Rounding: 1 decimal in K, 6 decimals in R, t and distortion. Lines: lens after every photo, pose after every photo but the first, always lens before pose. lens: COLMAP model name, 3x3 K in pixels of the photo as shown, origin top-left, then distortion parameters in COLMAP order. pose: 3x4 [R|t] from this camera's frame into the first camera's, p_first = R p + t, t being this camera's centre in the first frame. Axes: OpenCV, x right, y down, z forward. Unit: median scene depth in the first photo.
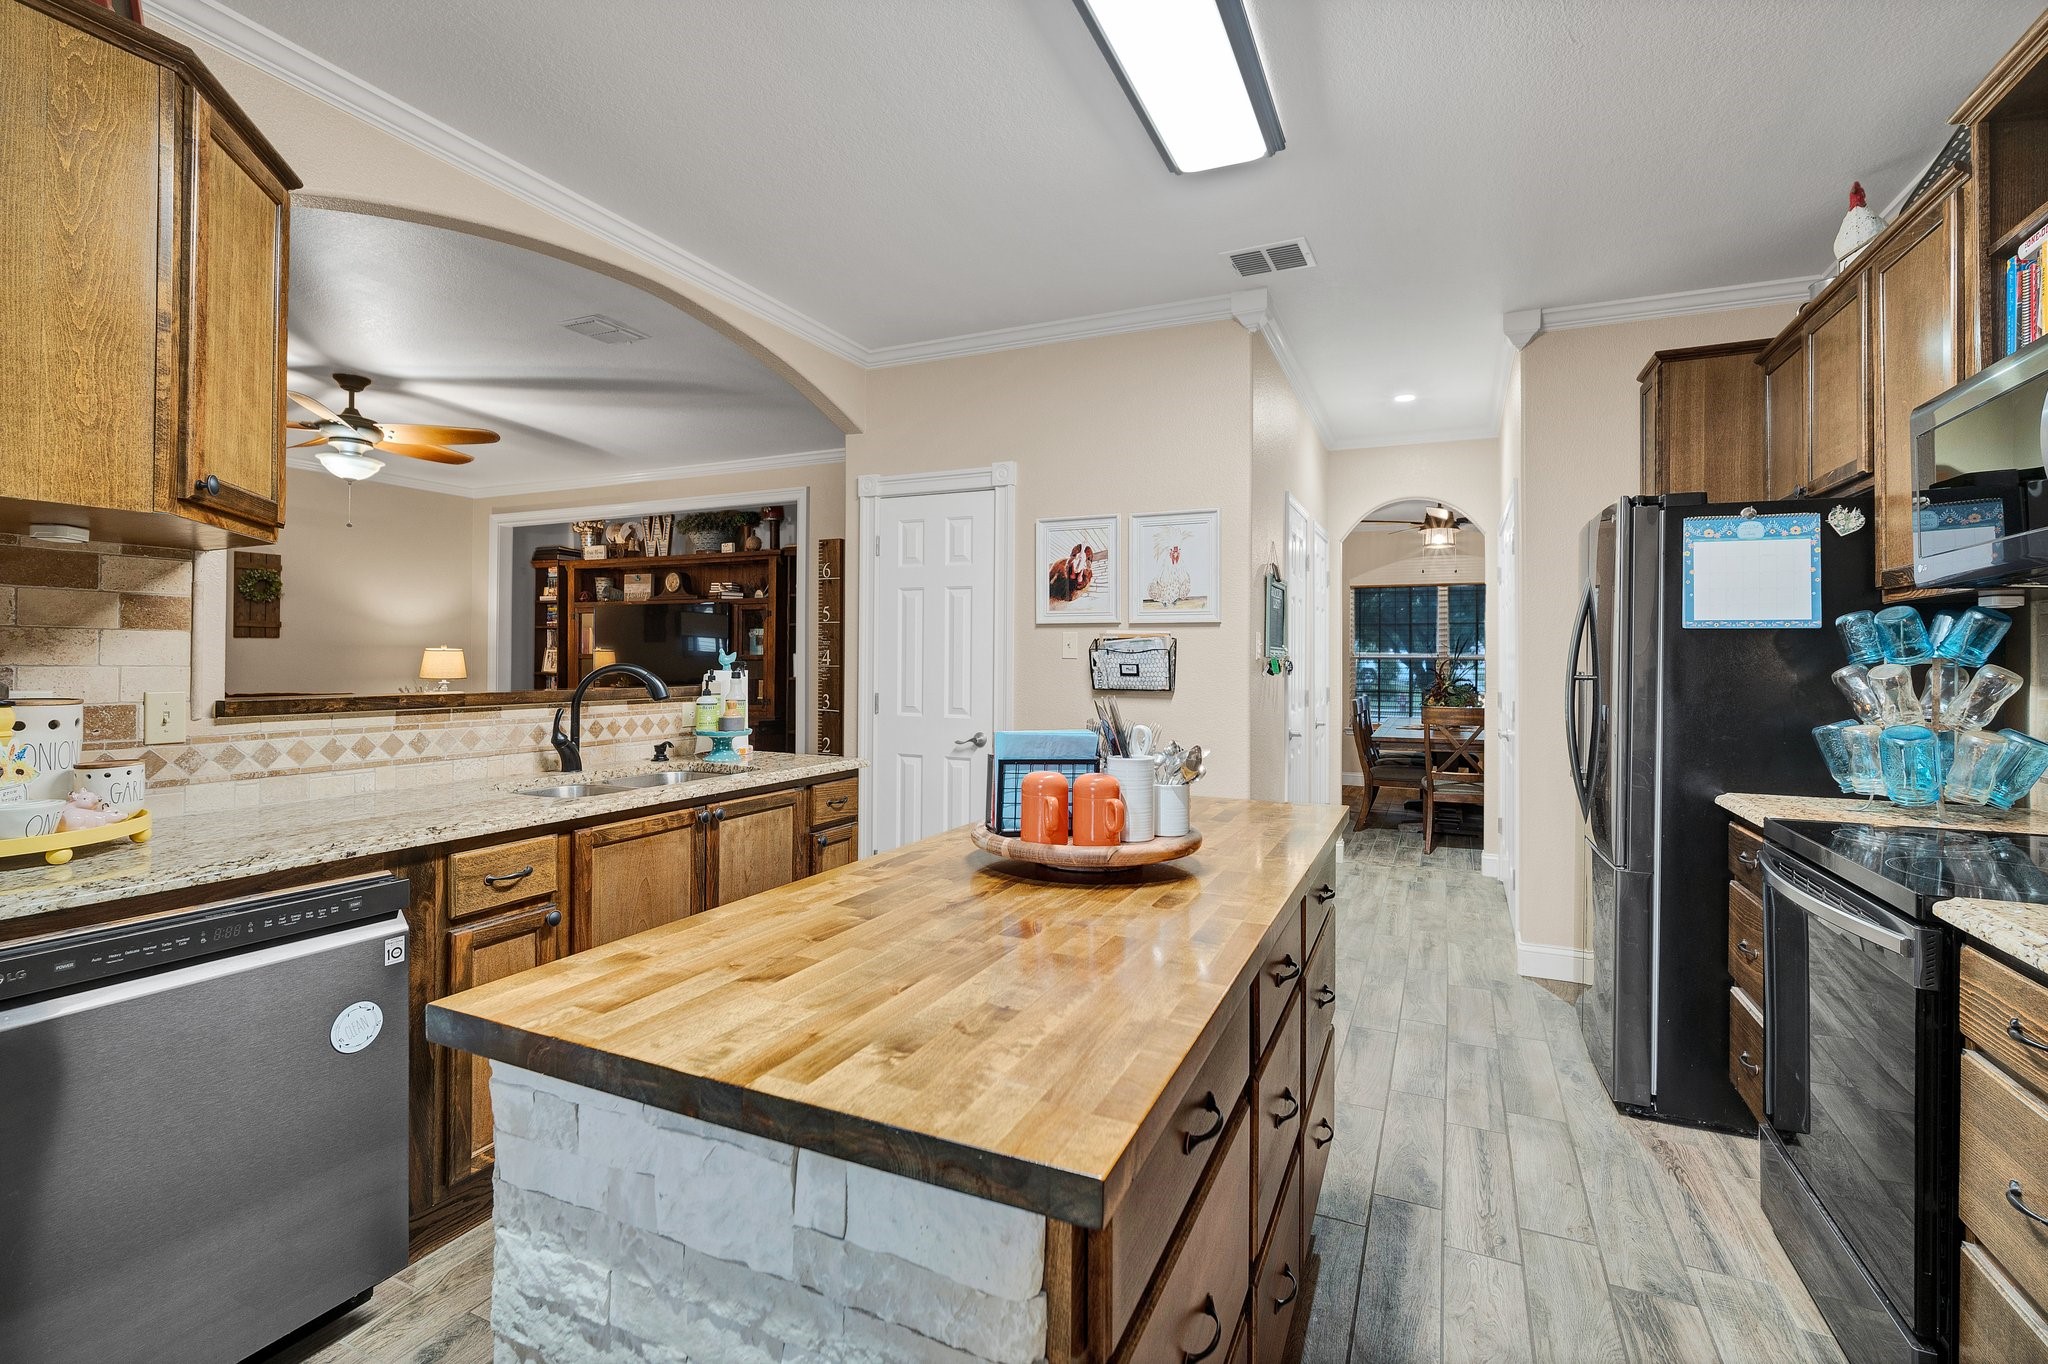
lens RADIAL K [[924.2, 0, 1005.8], [0, 924.2, 651.4], [0, 0, 1]] dist [-0.009872, 0.000910]
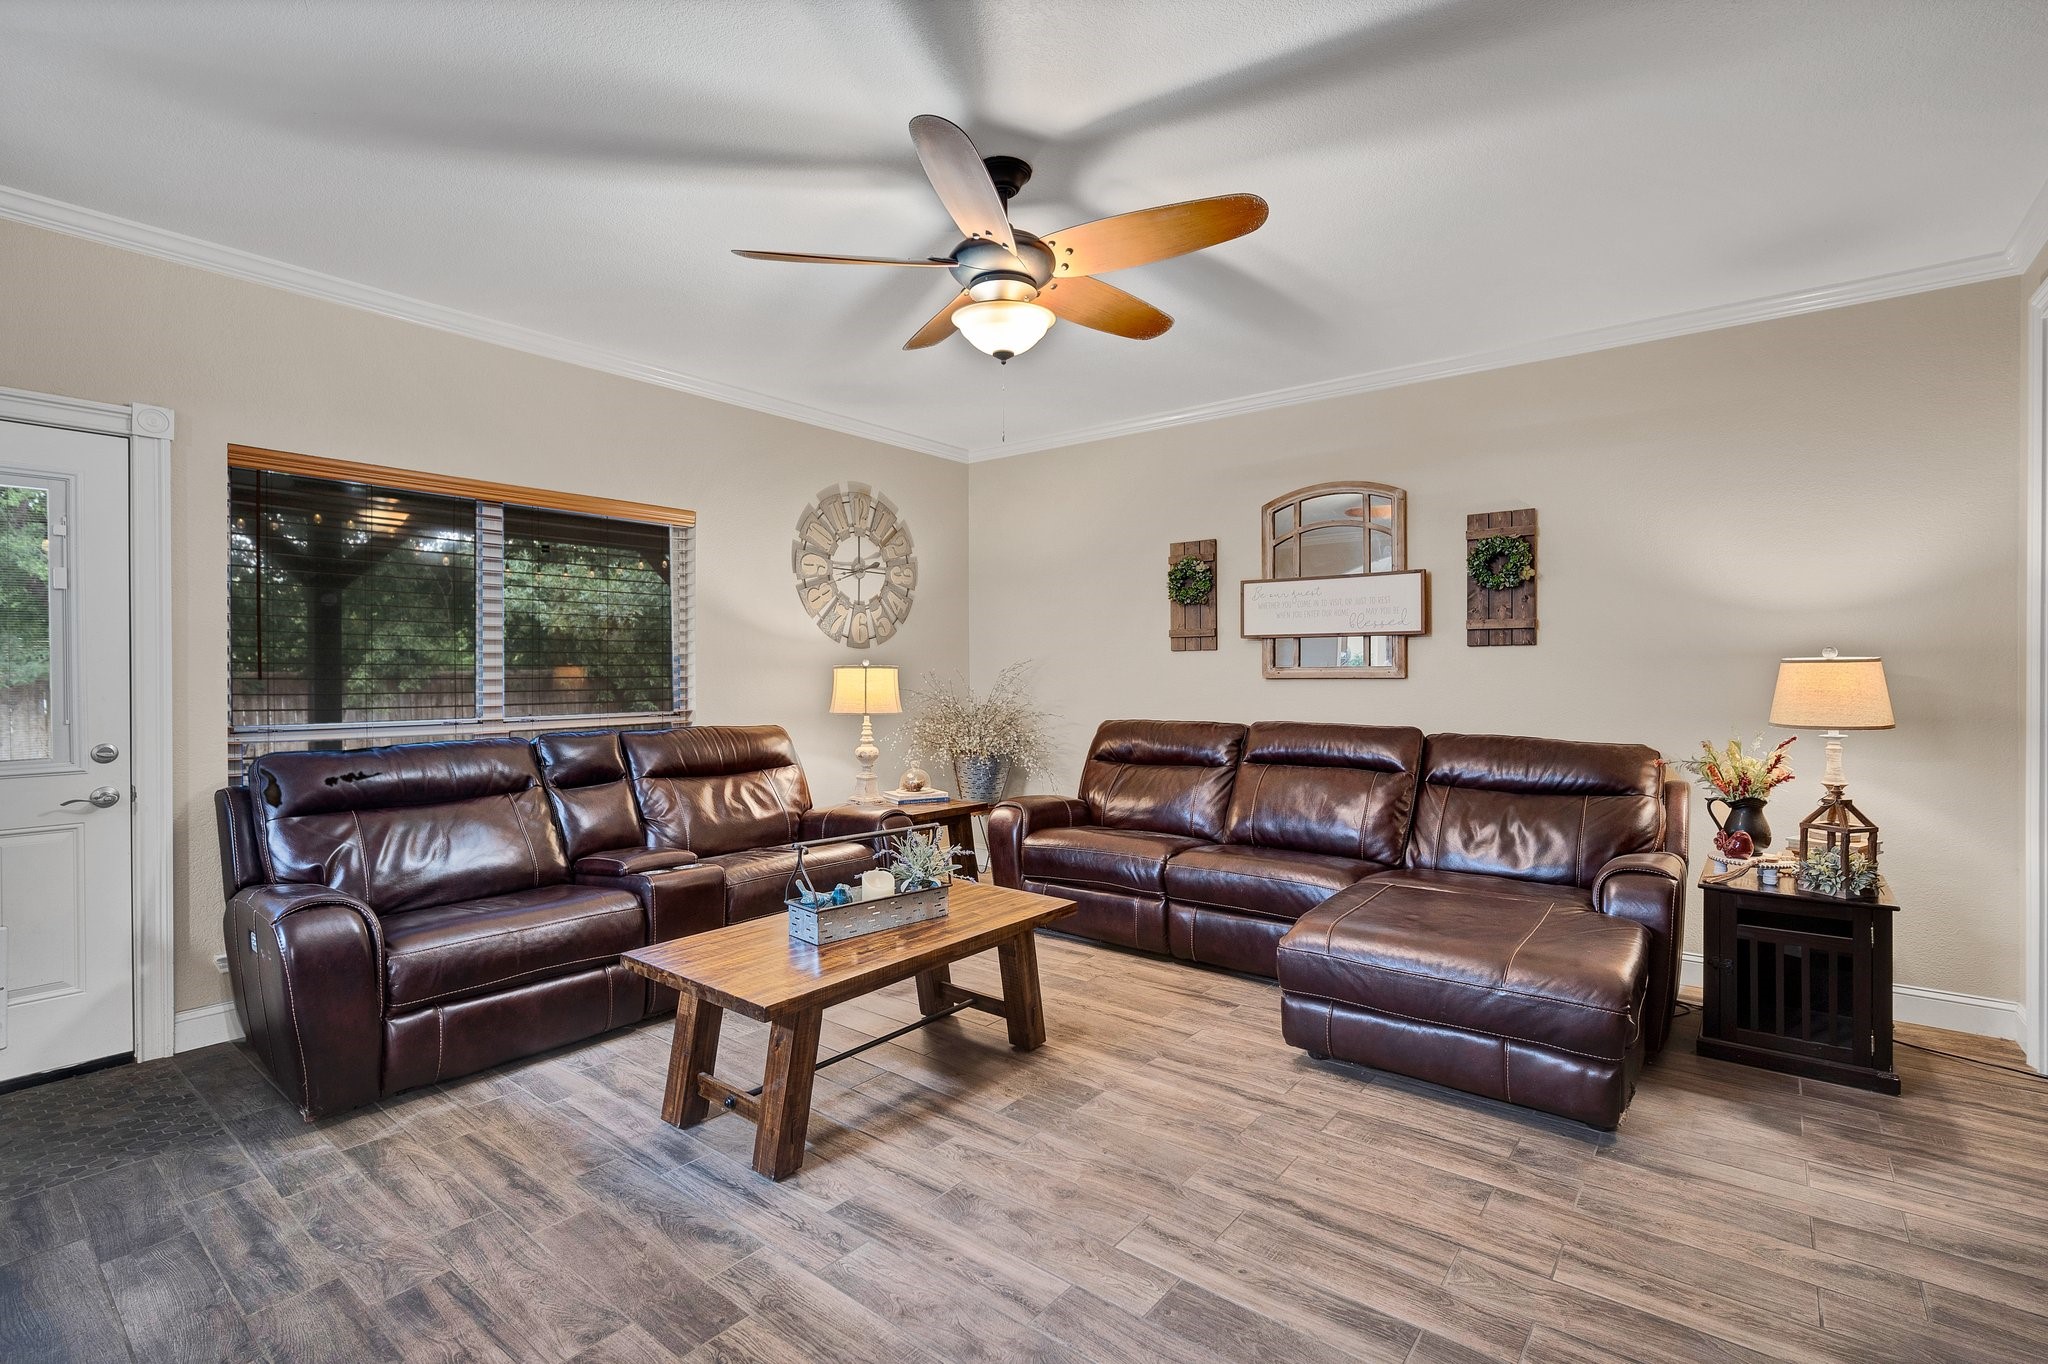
lens RADIAL K [[924.2, 0, 1018.5], [0, 924.2, 689.6], [0, 0, 1]] dist [-0.009872, 0.000910]
pose [[-0.223087, 0.015056, -0.974682, -0.197116], [0.006356, 0.999882, 0.013990, 0.005800], [0.974778, -0.003074, -0.223156, 1.262893]]
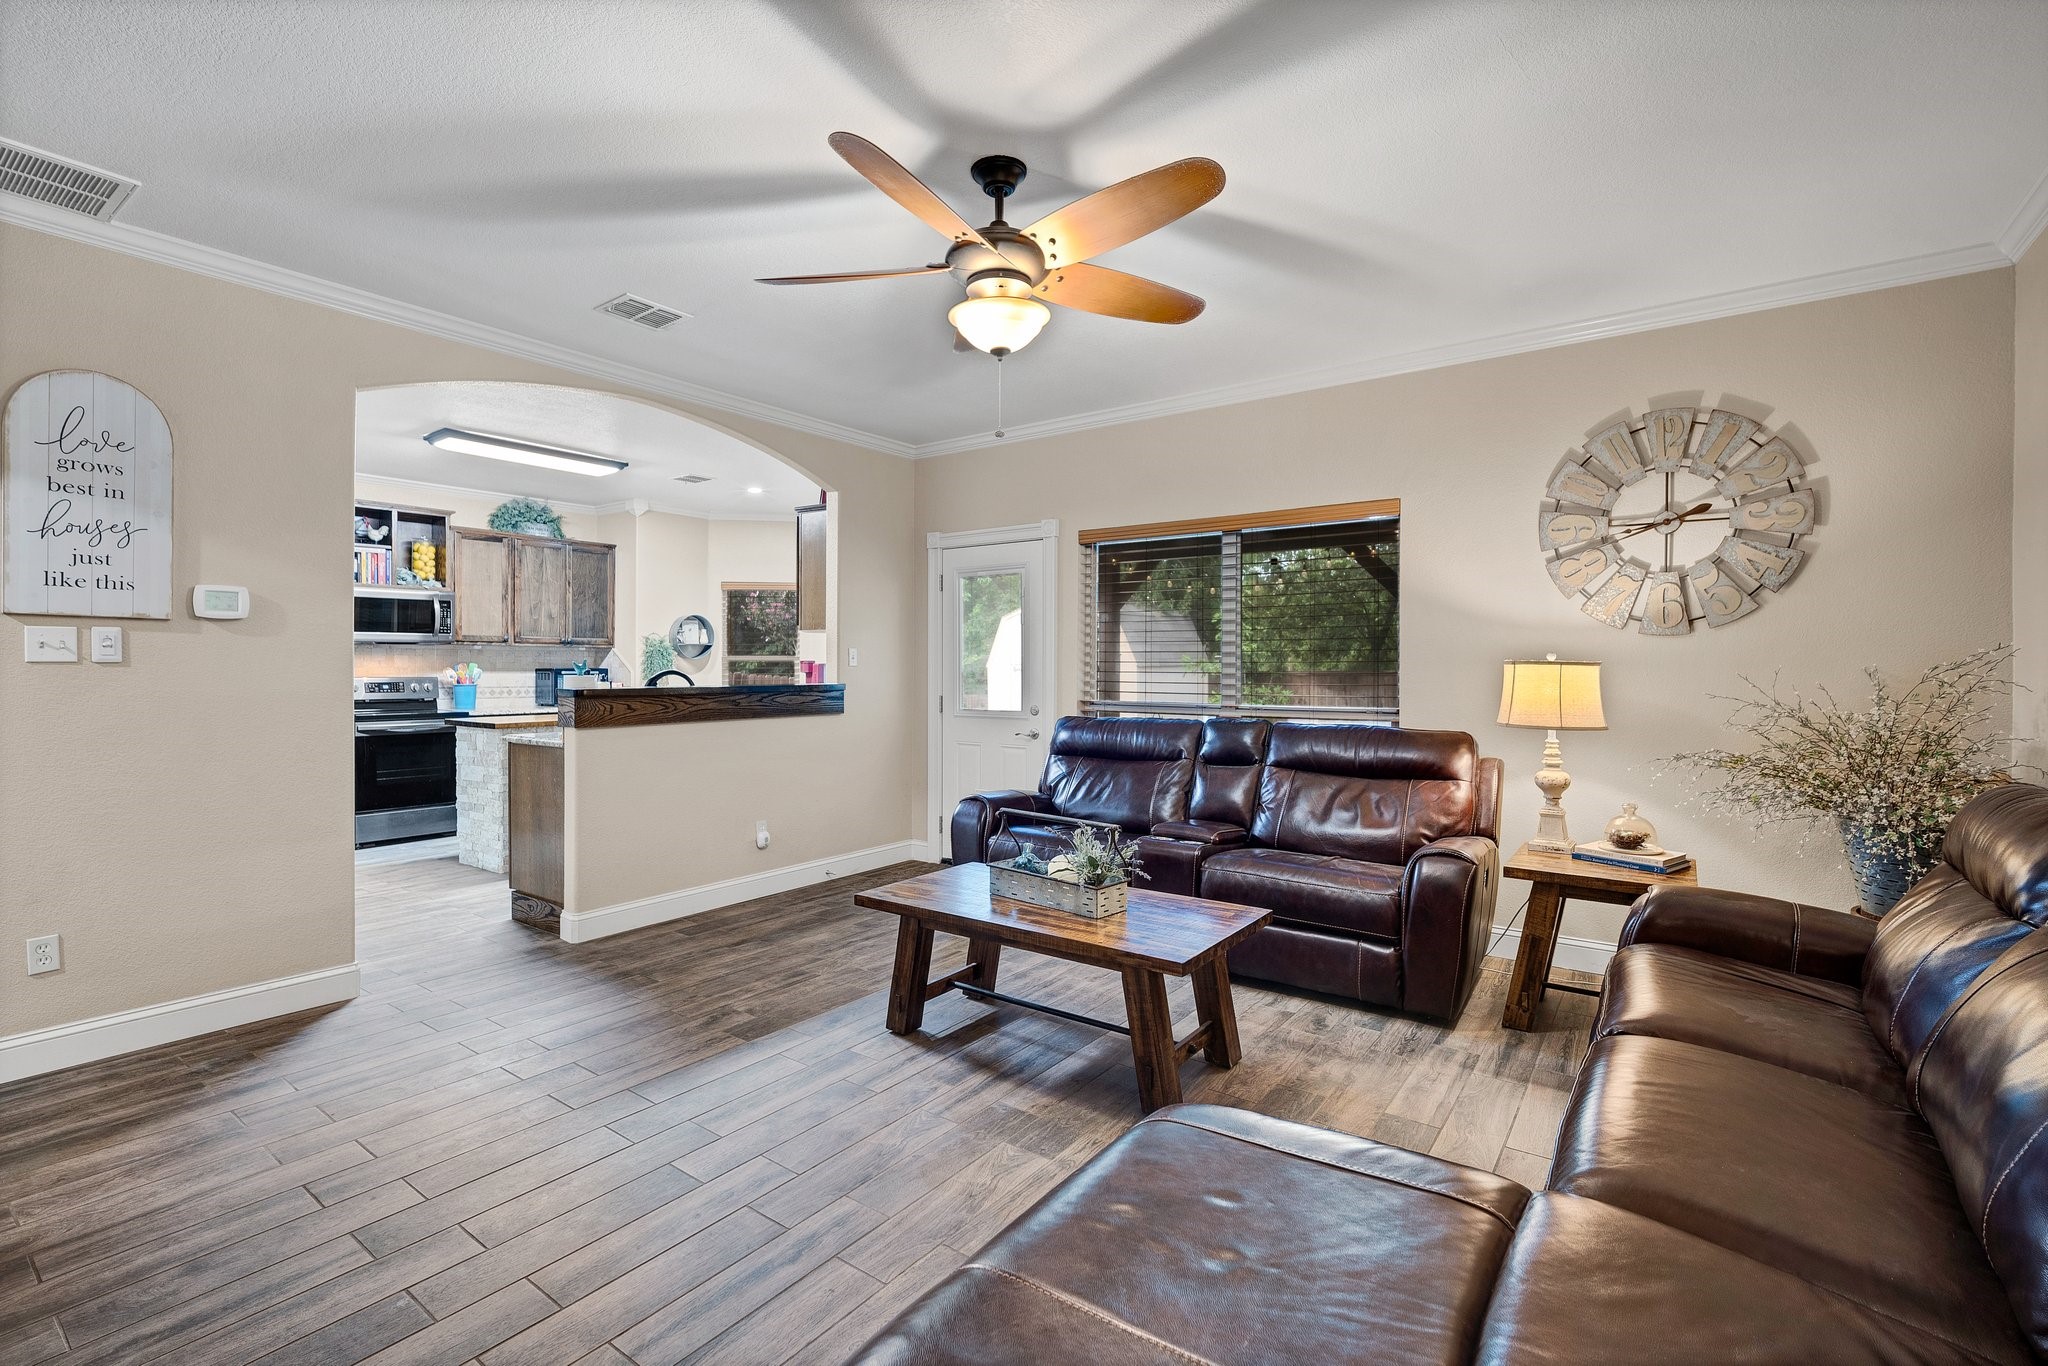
lens RADIAL K [[924.2, 0, 995.9], [0, 924.2, 672.1], [0, 0, 1]] dist [-0.009872, 0.000910]
pose [[-0.981216, -0.010804, 0.192611, -0.911777], [-0.011162, 0.999937, -0.000775, 0.007799], [-0.192590, -0.002910, -0.981275, 1.724060]]
